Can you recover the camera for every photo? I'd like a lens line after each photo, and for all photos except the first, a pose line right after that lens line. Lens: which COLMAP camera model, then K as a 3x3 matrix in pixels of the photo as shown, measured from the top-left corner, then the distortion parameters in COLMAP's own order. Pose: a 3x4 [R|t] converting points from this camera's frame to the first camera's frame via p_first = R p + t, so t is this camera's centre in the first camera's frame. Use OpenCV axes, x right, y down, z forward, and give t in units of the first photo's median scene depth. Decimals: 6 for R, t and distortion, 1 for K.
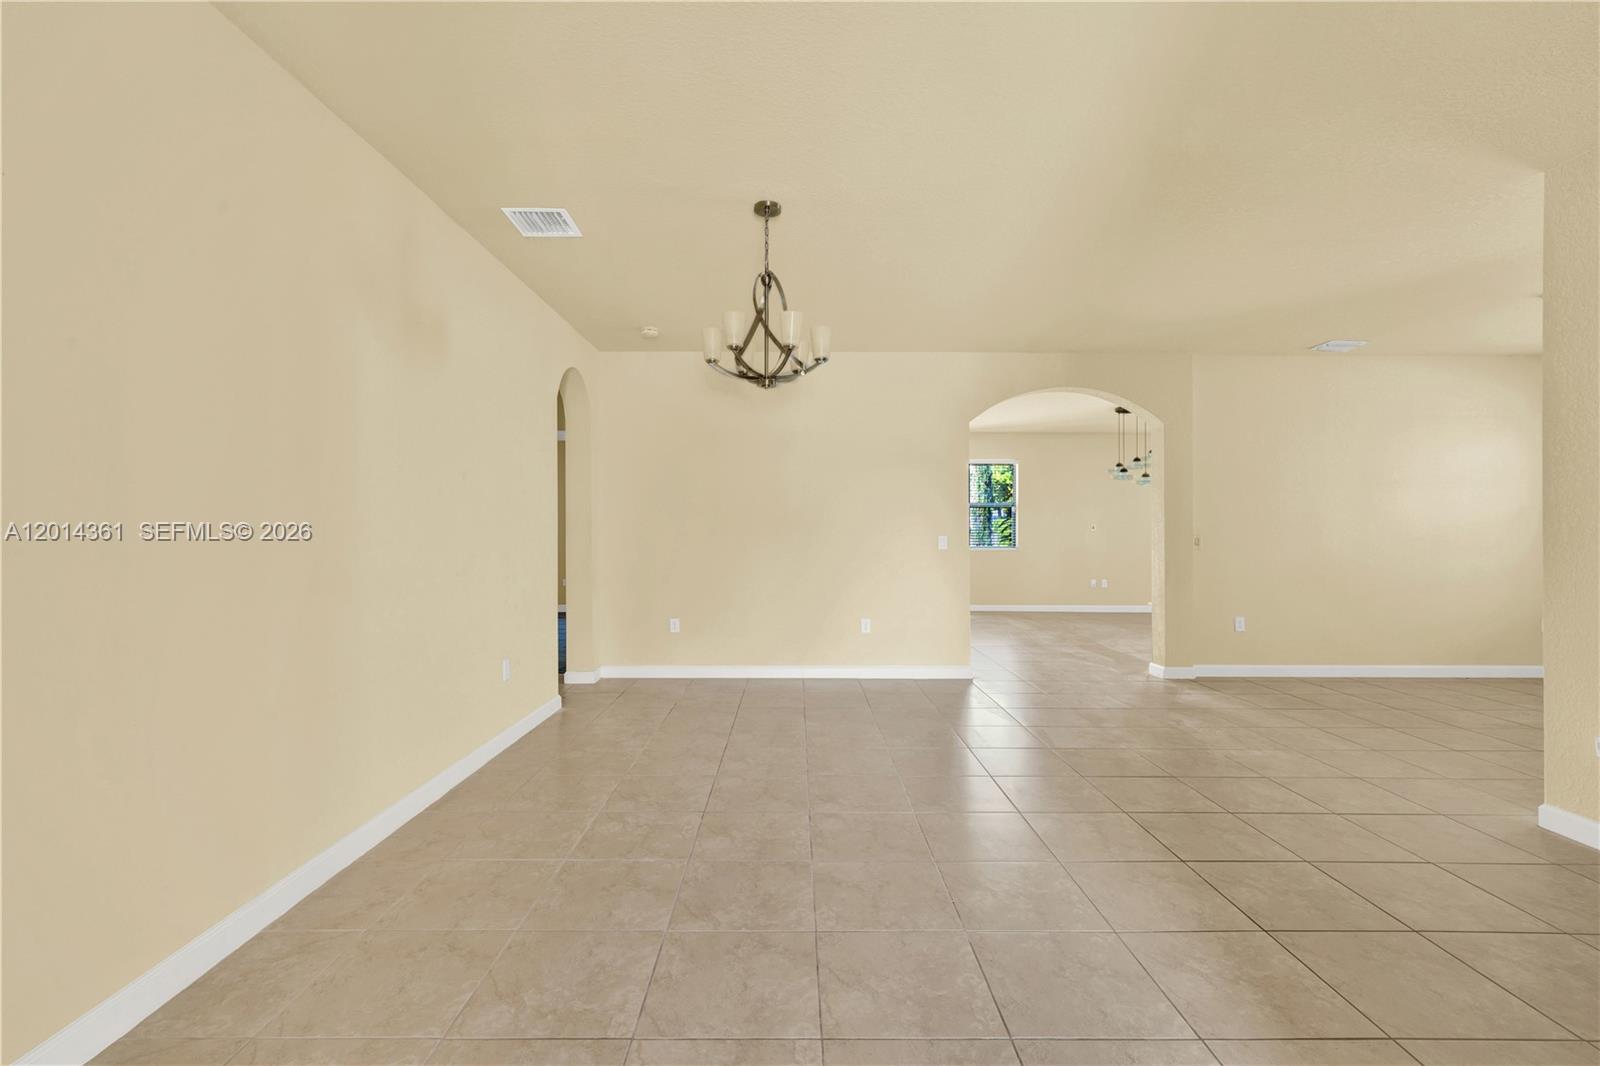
lens RADIAL K [[729.9, 0, 783.5], [0, 729.9, 531.4], [0, 0, 1]] dist [-0.000528, 0.002385]
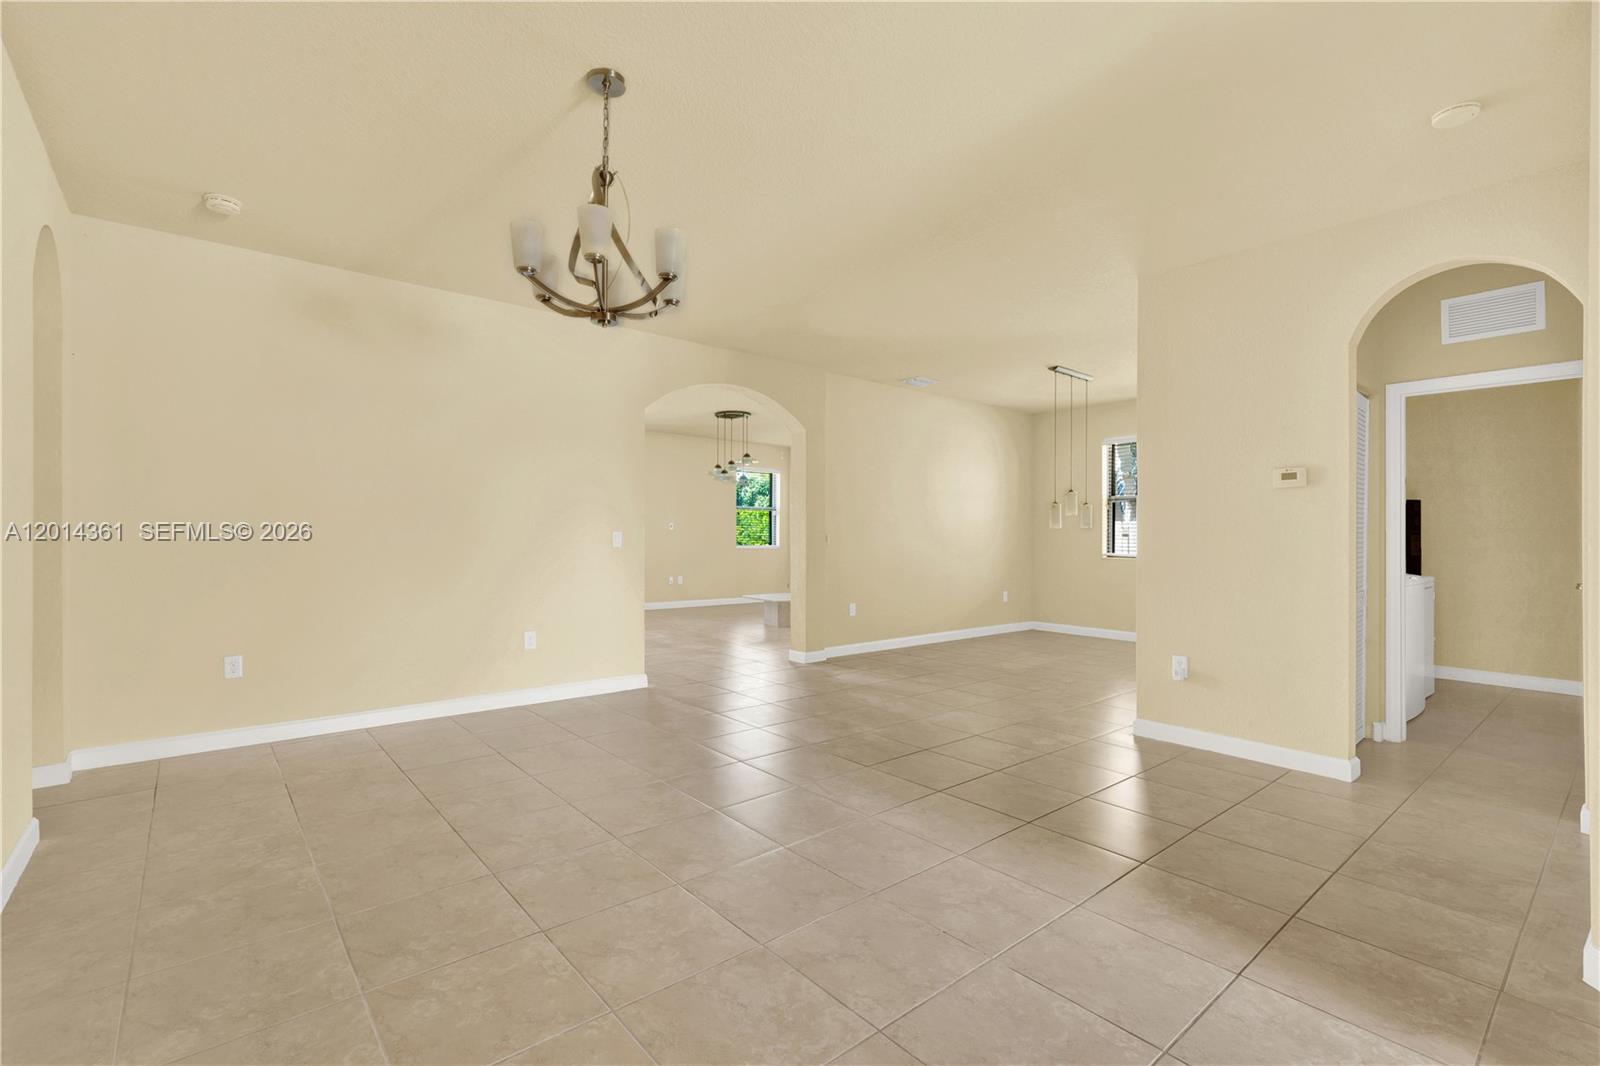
lens RADIAL K [[729.9, 0, 805.1], [0, 729.9, 538.2], [0, 0, 1]] dist [-0.000528, 0.002385]
pose [[0.754866, 0.000339, 0.655879, -0.320728], [-0.006439, 0.999956, 0.006894, 0.009809], [-0.655847, -0.009427, 0.754835, 0.284444]]
